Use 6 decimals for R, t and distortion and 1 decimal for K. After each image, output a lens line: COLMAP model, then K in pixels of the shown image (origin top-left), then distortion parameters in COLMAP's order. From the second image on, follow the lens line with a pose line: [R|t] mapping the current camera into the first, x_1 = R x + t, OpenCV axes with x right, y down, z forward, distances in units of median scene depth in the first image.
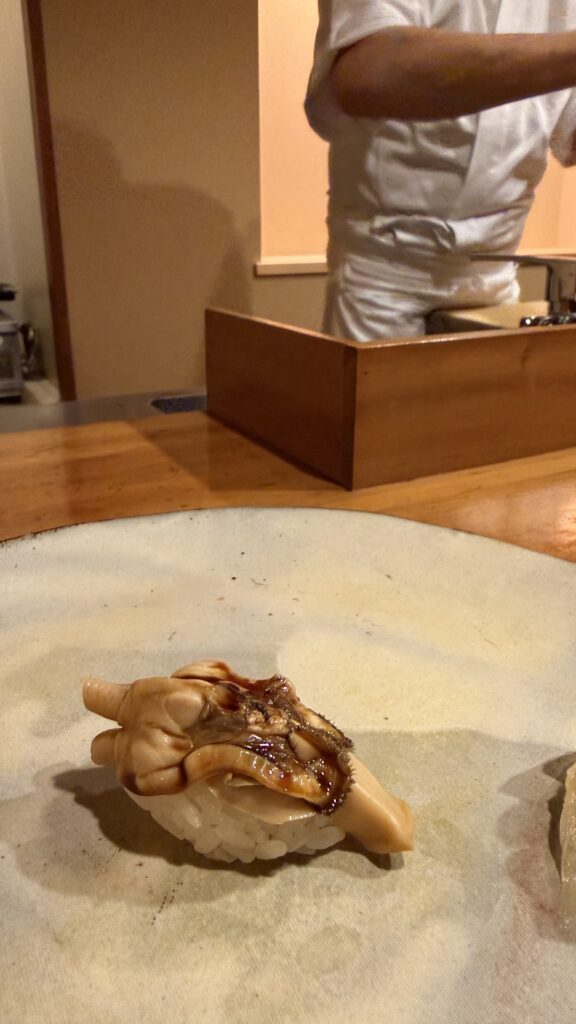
lens RADIAL K [[740.9, 0, 285.2], [0, 740.9, 474.7], [0, 0, 1]] dist [0.011599, 0.004815]
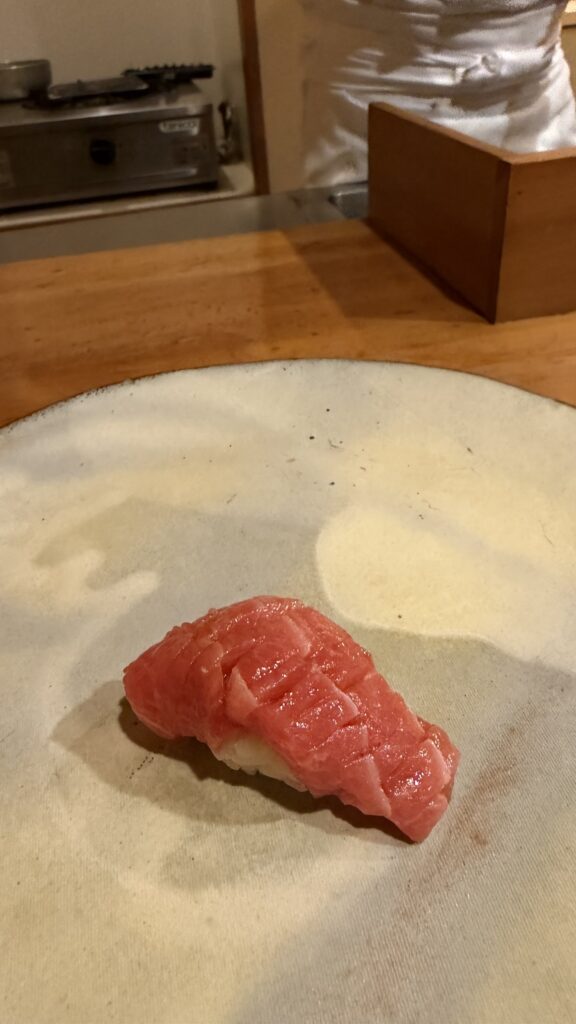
lens RADIAL K [[736.1, 0, 286.9], [0, 736.1, 449.2], [0, 0, 1]] dist [-0.001420, 0.001562]
pose [[0.962450, 0.090294, -0.256000, 0.162937], [-0.021903, 0.965814, 0.258307, -0.108000], [0.270572, -0.243001, 0.931526, 0.056228]]
